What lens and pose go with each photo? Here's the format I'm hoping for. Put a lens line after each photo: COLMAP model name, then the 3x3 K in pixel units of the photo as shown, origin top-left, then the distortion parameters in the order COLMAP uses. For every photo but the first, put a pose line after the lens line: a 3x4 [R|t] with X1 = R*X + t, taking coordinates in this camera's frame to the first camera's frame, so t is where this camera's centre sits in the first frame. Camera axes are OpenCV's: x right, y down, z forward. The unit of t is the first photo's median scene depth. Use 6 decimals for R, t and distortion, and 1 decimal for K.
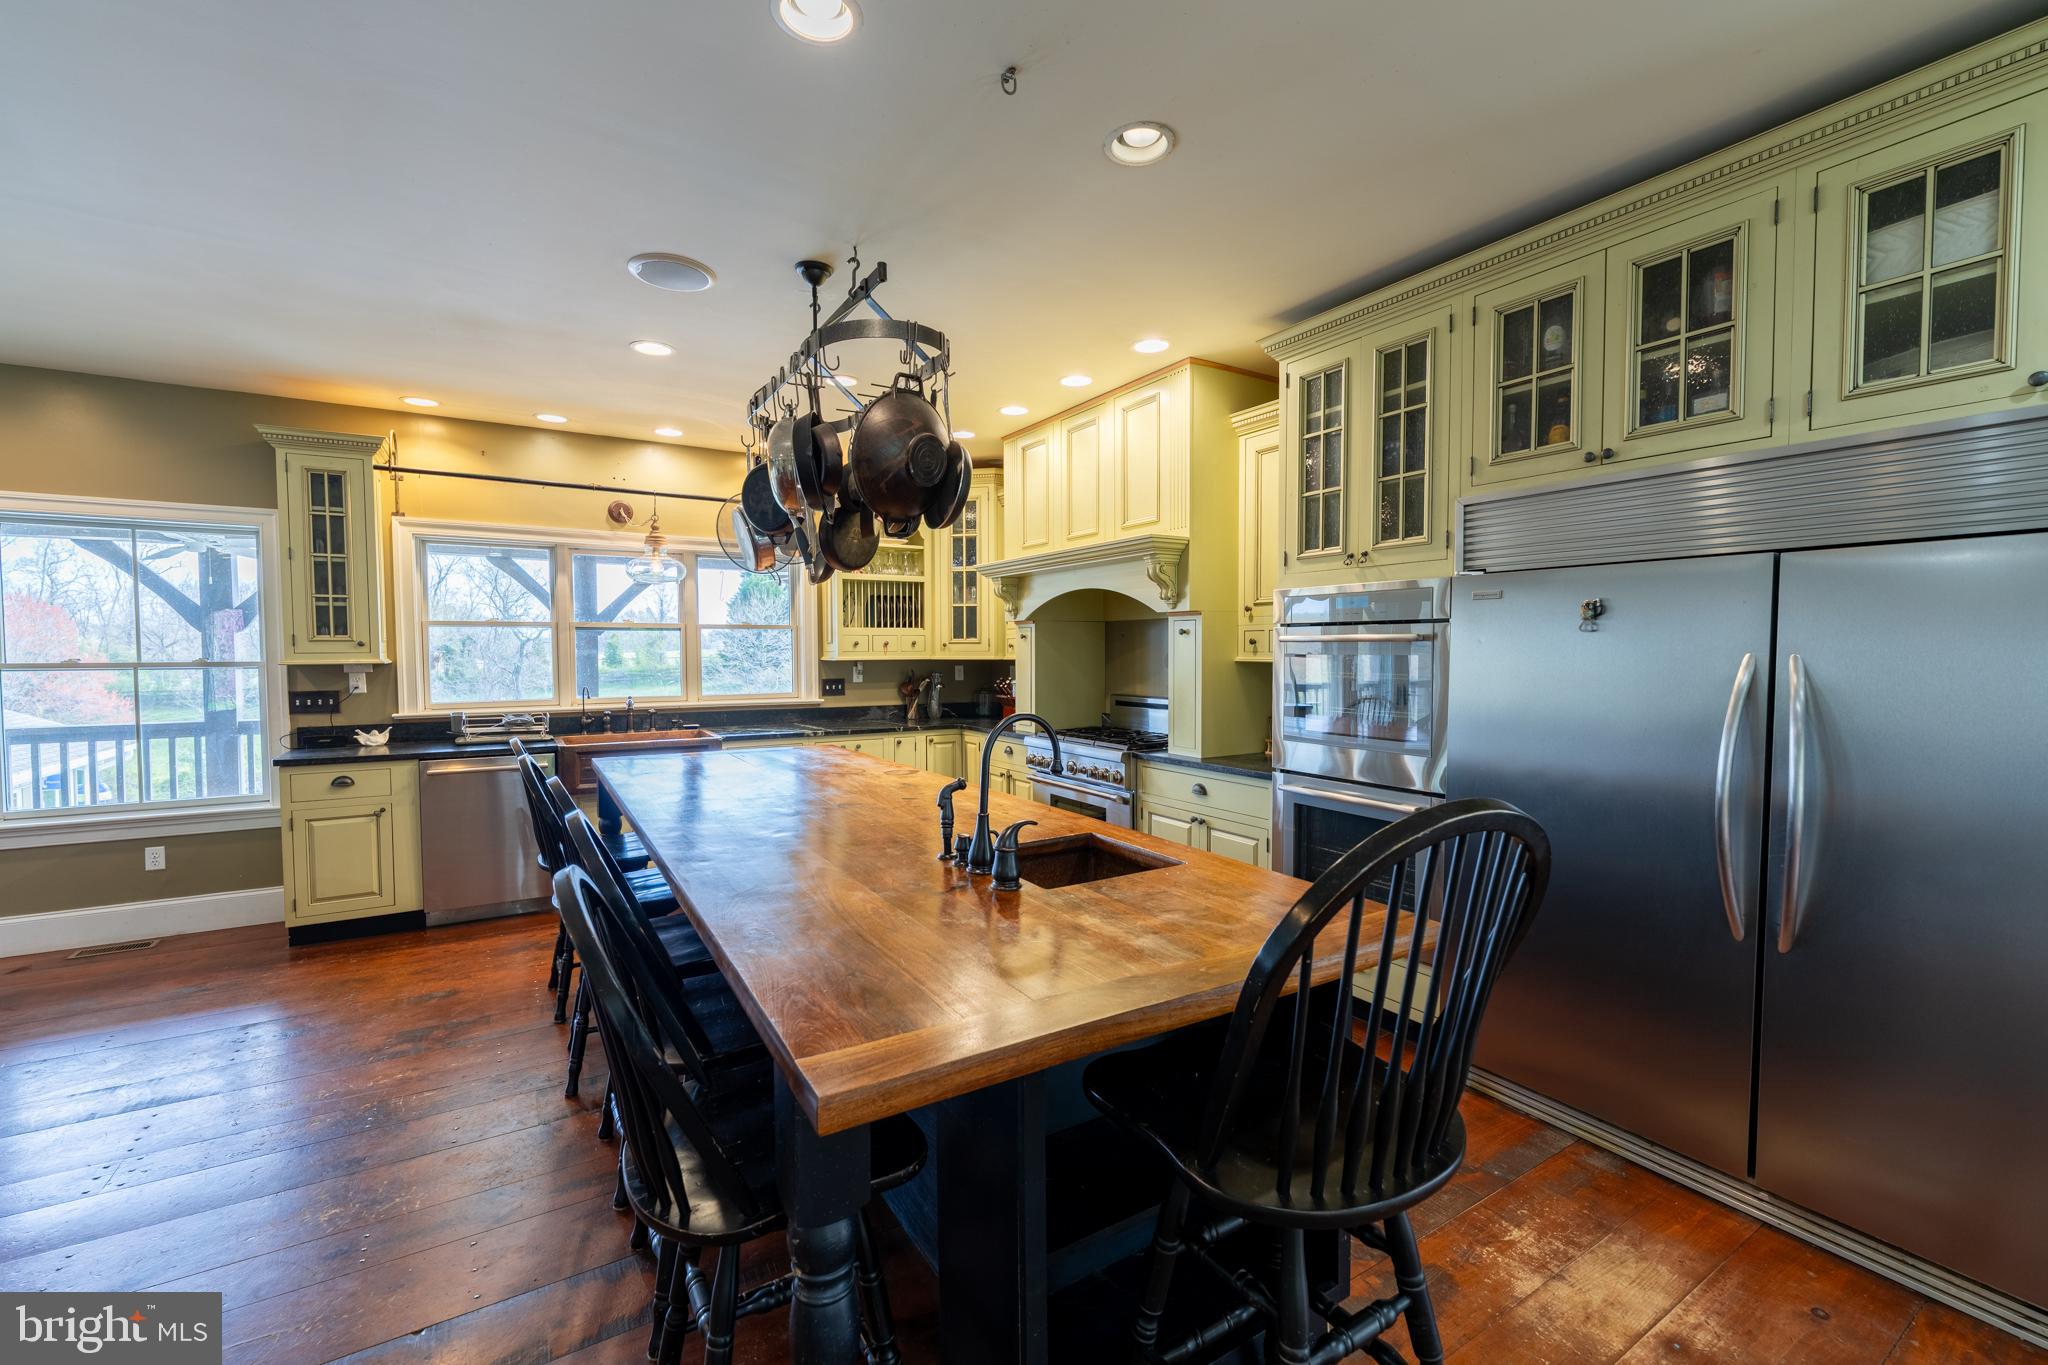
lens RADIAL K [[836.8, 0, 1021.8], [0, 836.8, 678.8], [0, 0, 1]] dist [0.006498, -0.001913]
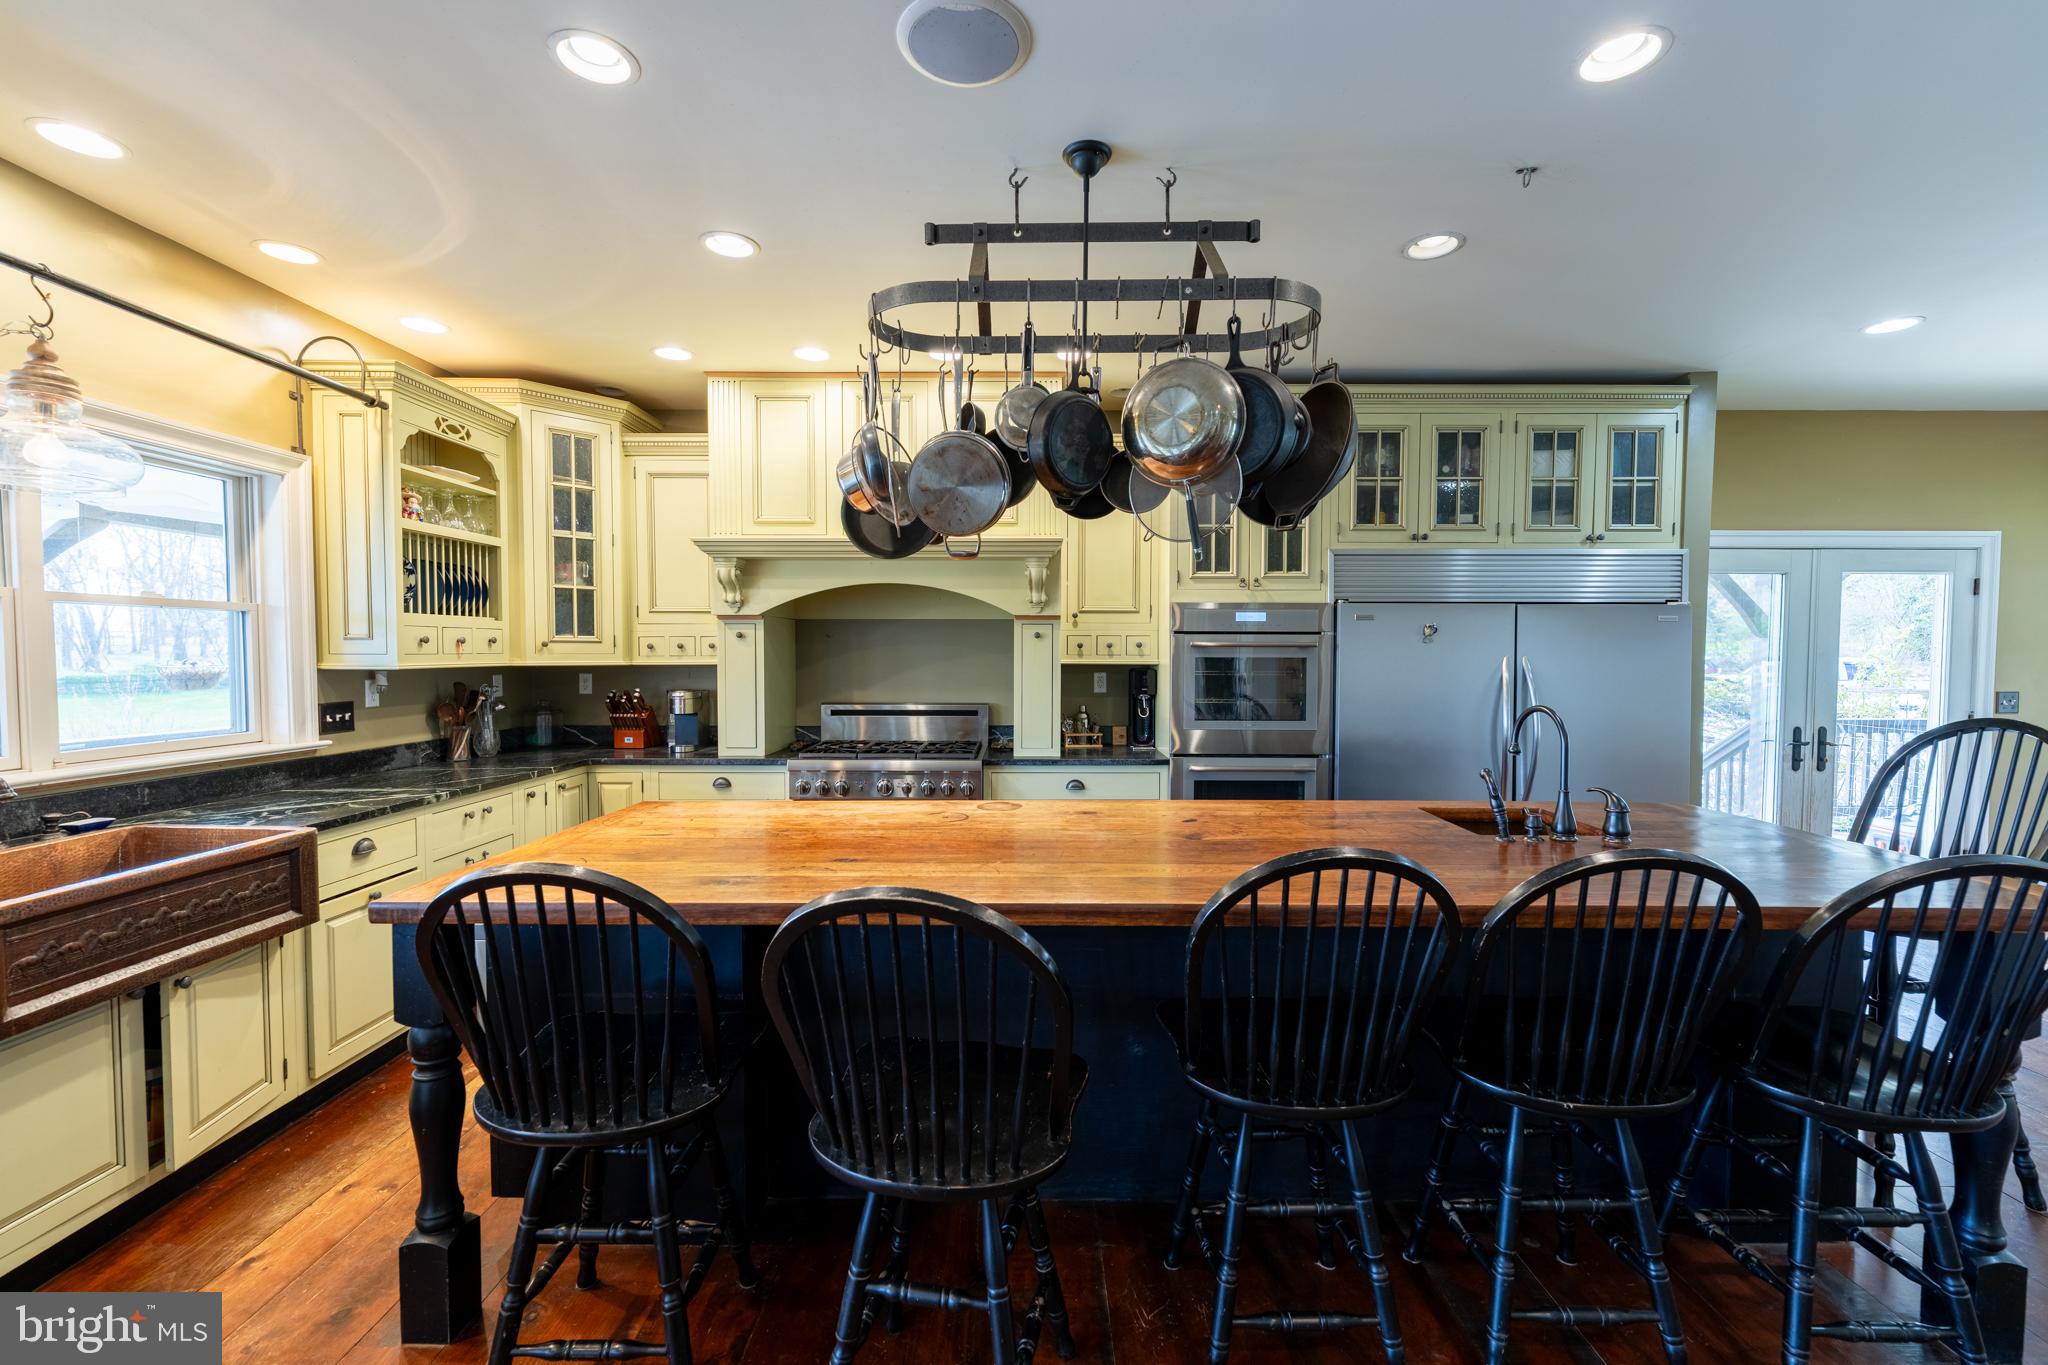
lens RADIAL K [[836.8, 0, 1026.8], [0, 836.8, 682.9], [0, 0, 1]] dist [0.006498, -0.001913]
pose [[0.529995, -0.028776, 0.847512, -0.644037], [0.026066, 0.999505, 0.017636, -0.015541], [-0.847600, 0.012744, 0.530482, 0.445254]]
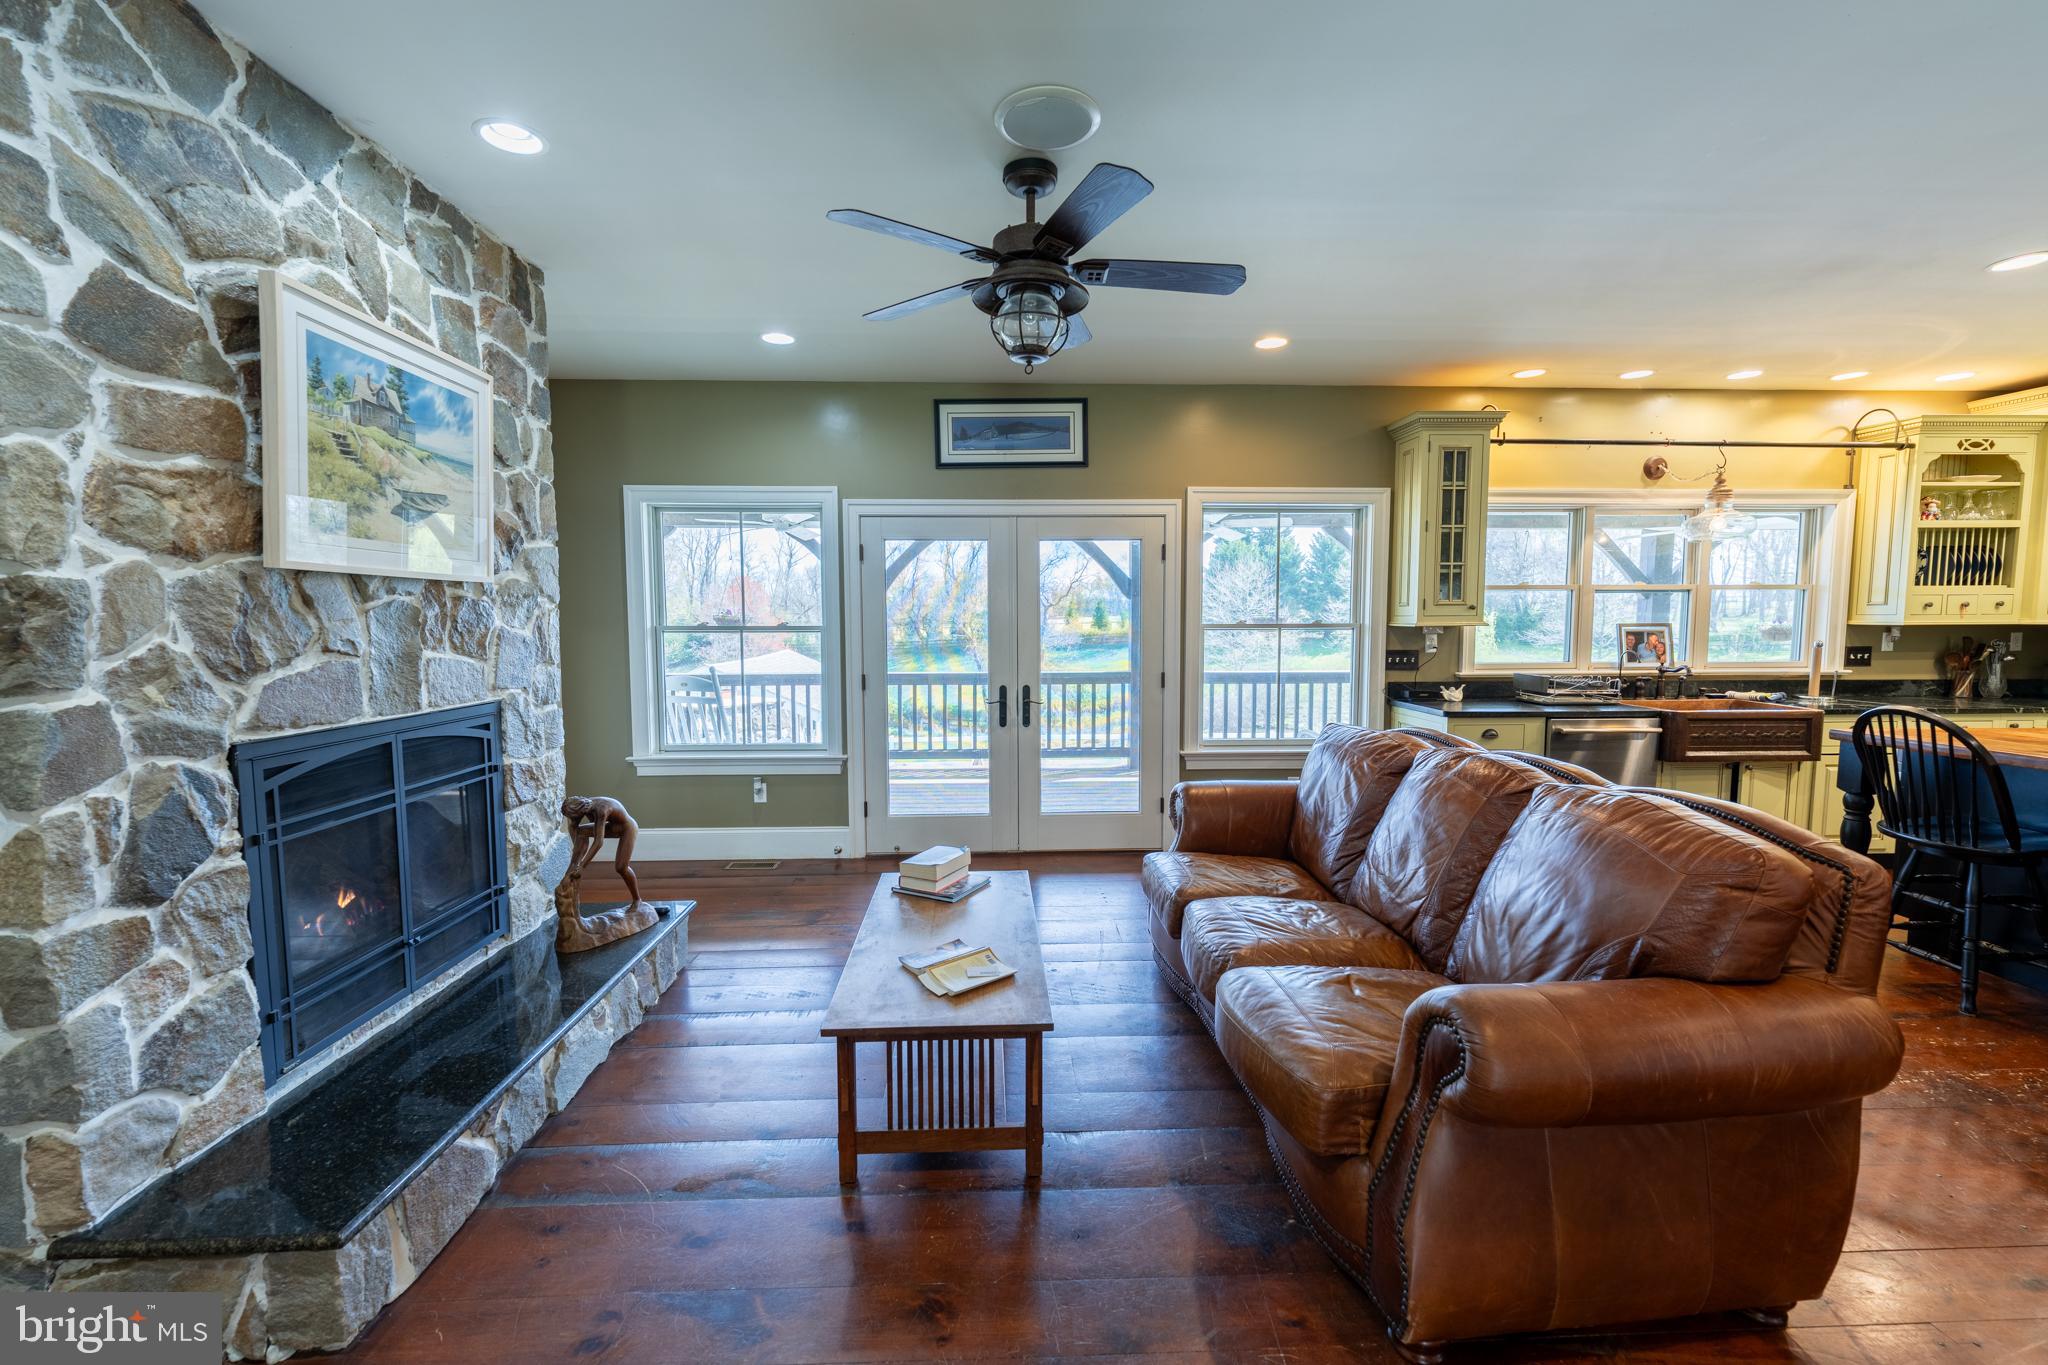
lens RADIAL K [[836.8, 0, 1028.2], [0, 836.8, 678.2], [0, 0, 1]] dist [0.006498, -0.001913]
pose [[0.874593, 0.037032, -0.483442, -0.779906], [-0.016246, 0.998757, 0.047114, 0.008152], [0.484586, -0.033351, 0.874108, -0.228895]]
